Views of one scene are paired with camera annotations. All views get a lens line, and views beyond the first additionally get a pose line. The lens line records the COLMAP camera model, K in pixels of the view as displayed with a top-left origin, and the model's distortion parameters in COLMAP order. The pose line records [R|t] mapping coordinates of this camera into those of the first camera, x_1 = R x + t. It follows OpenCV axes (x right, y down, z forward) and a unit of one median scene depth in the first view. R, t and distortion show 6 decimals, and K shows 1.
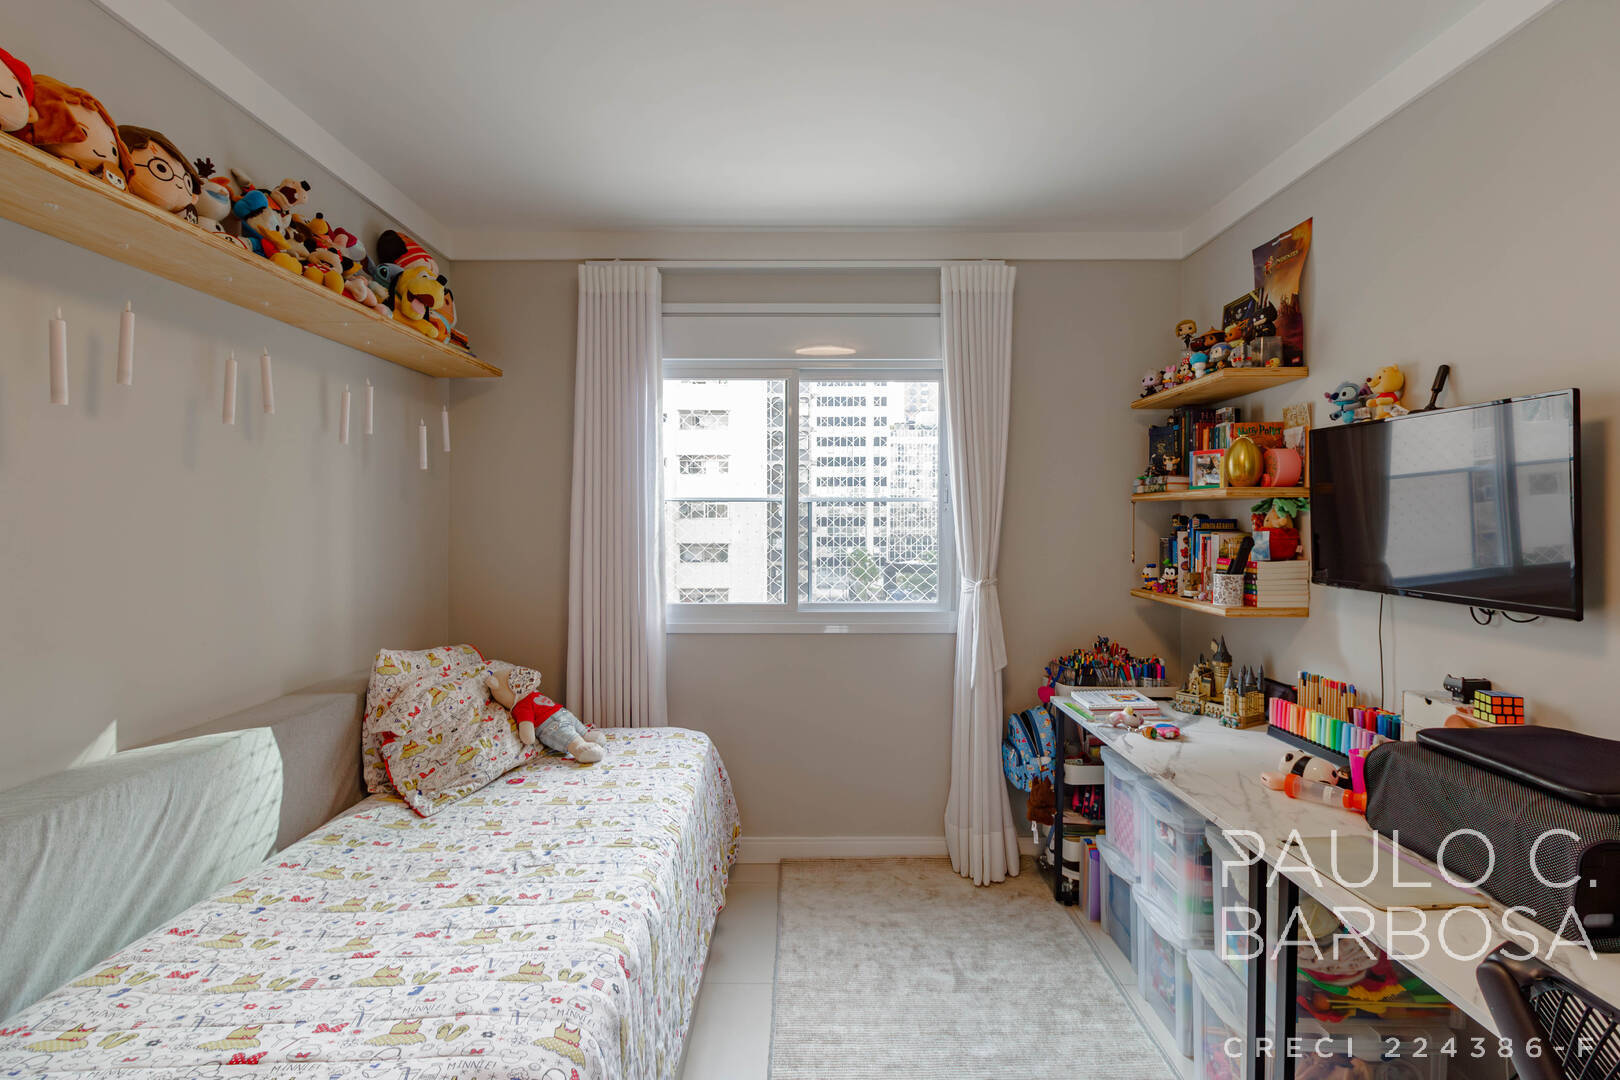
lens RADIAL K [[760.9, 0, 816.9], [0, 760.9, 540.6], [0, 0, 1]] dist [0.003491, 0.000095]
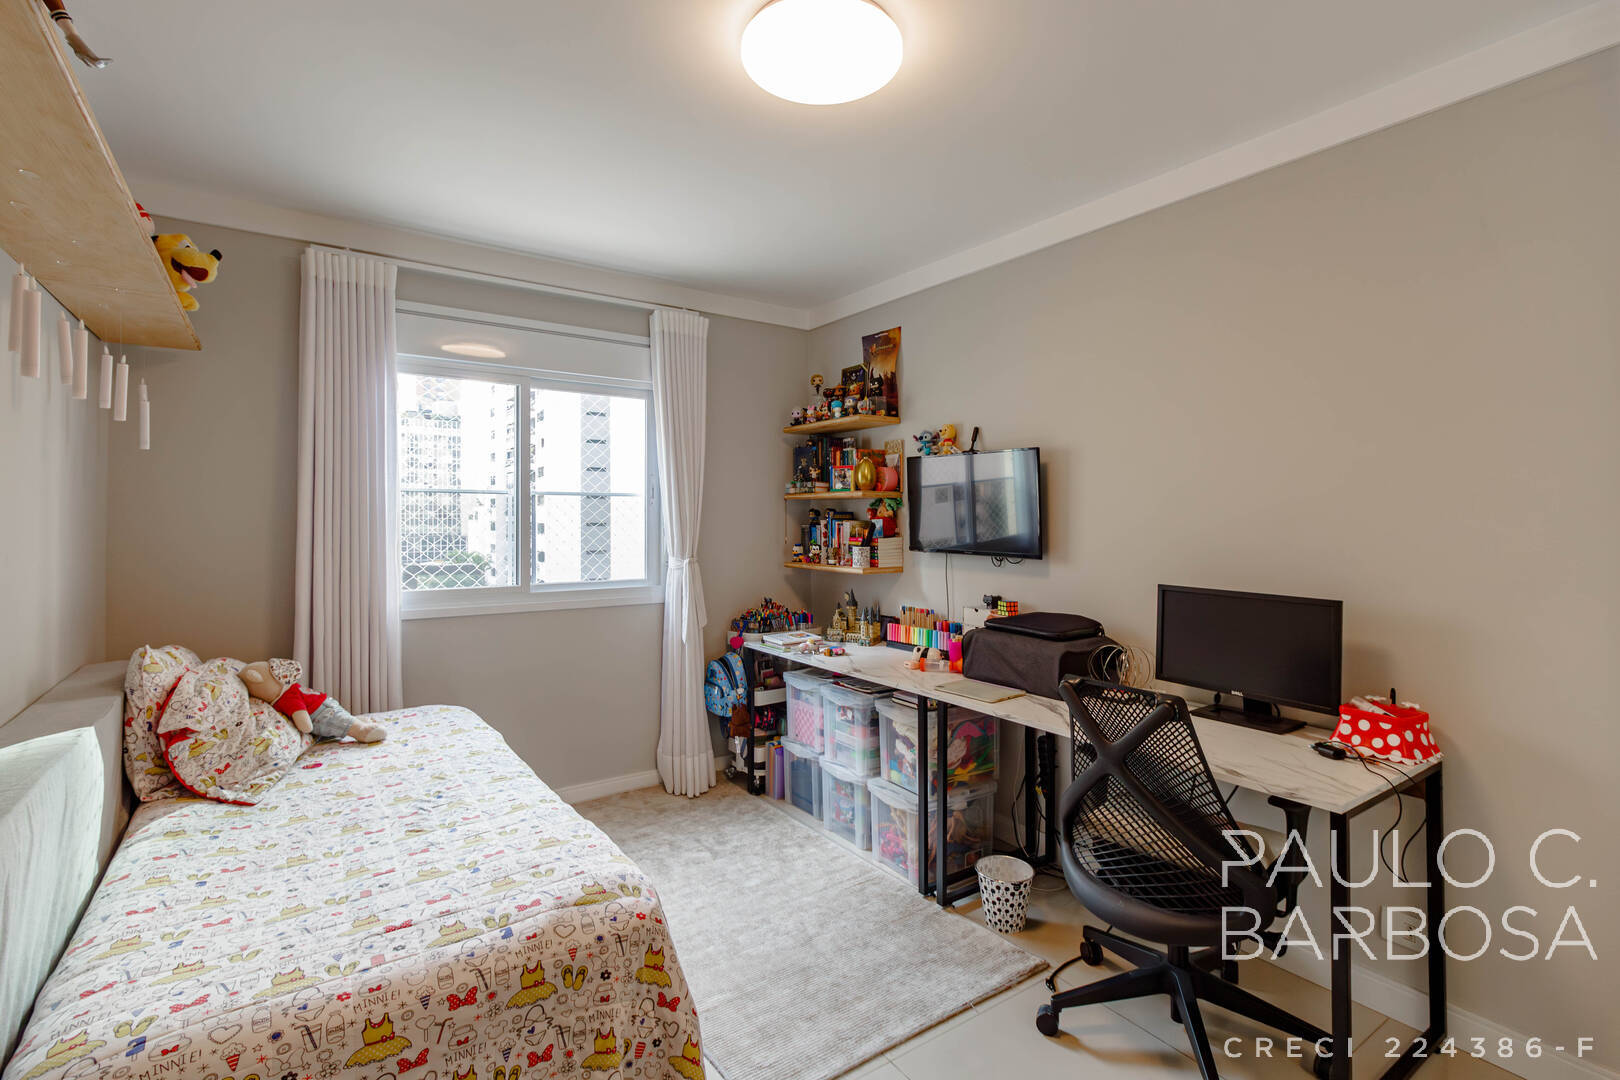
lens RADIAL K [[750.2, 0, 815.1], [0, 750.2, 521.0], [0, 0, 1]] dist [0.002935, 0.000840]
pose [[0.819582, 0.000919, 0.572961, -0.405669], [0.013129, 0.999706, -0.020383, 0.021070], [-0.572811, 0.024227, 0.819329, -0.191356]]
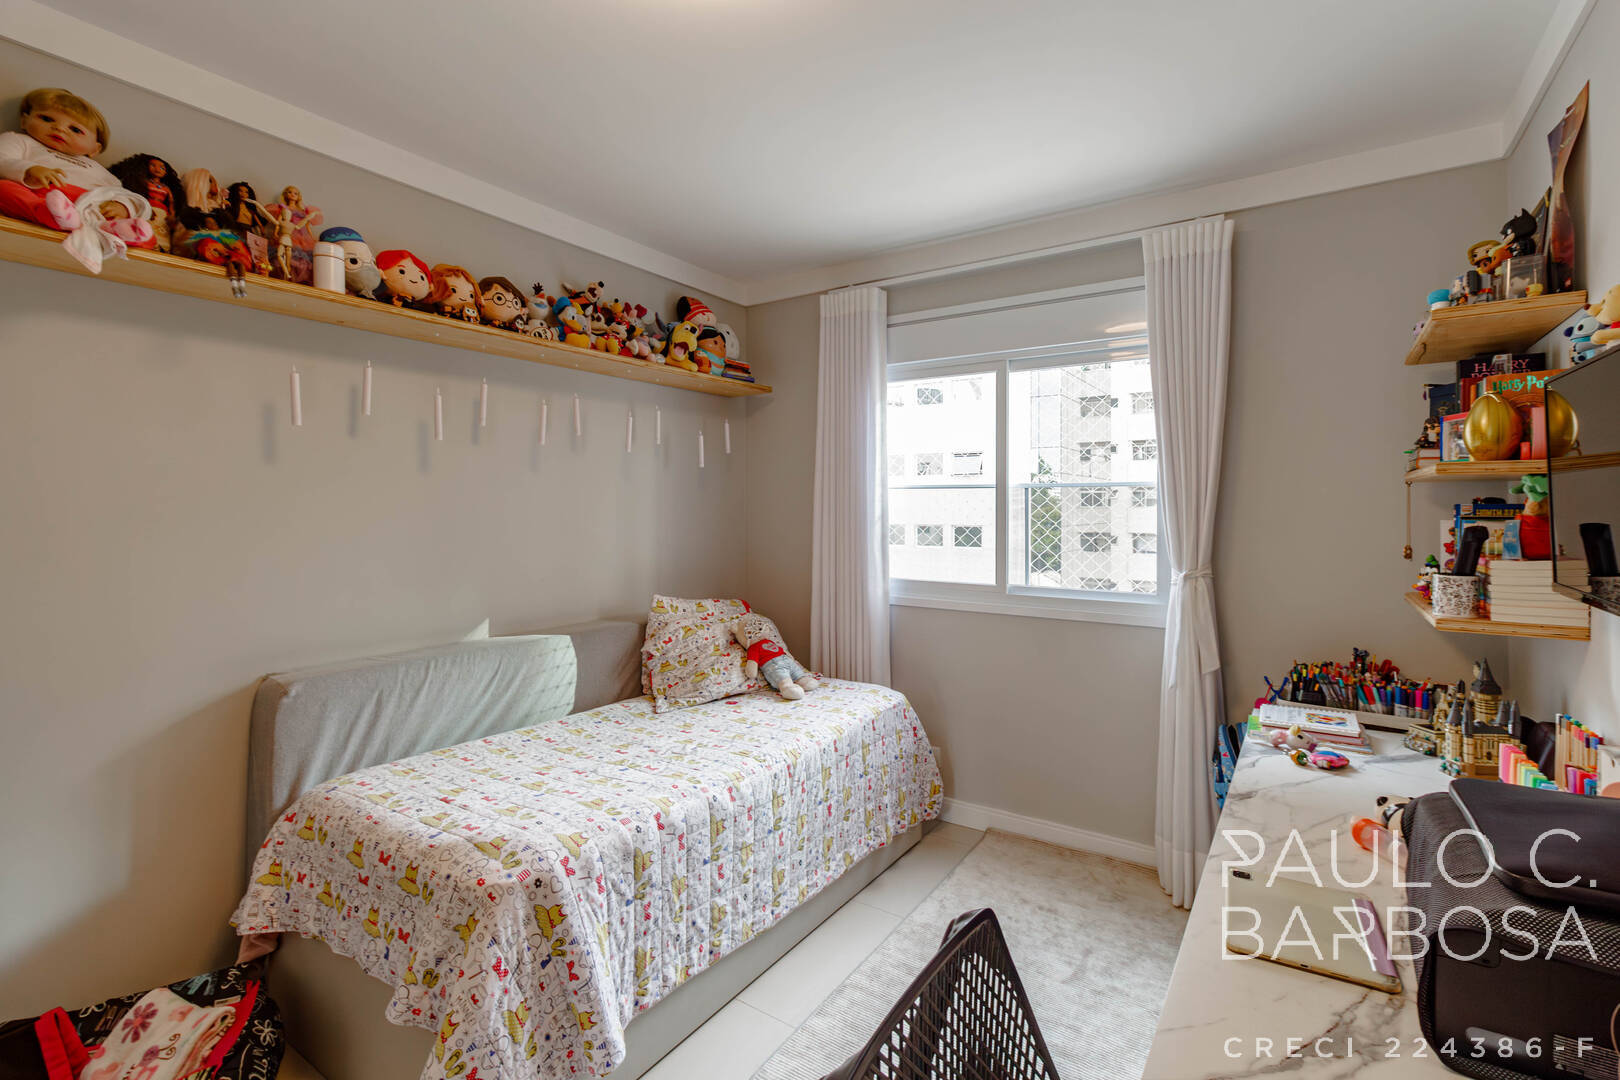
lens RADIAL K [[750.2, 0, 815.1], [0, 750.2, 521.0], [0, 0, 1]] dist [0.002935, 0.000840]
pose [[0.823368, 0.013222, -0.567354, 0.437877], [-0.018962, 0.999811, -0.004218, 0.005038], [0.567191, 0.014231, 0.823463, 0.010606]]
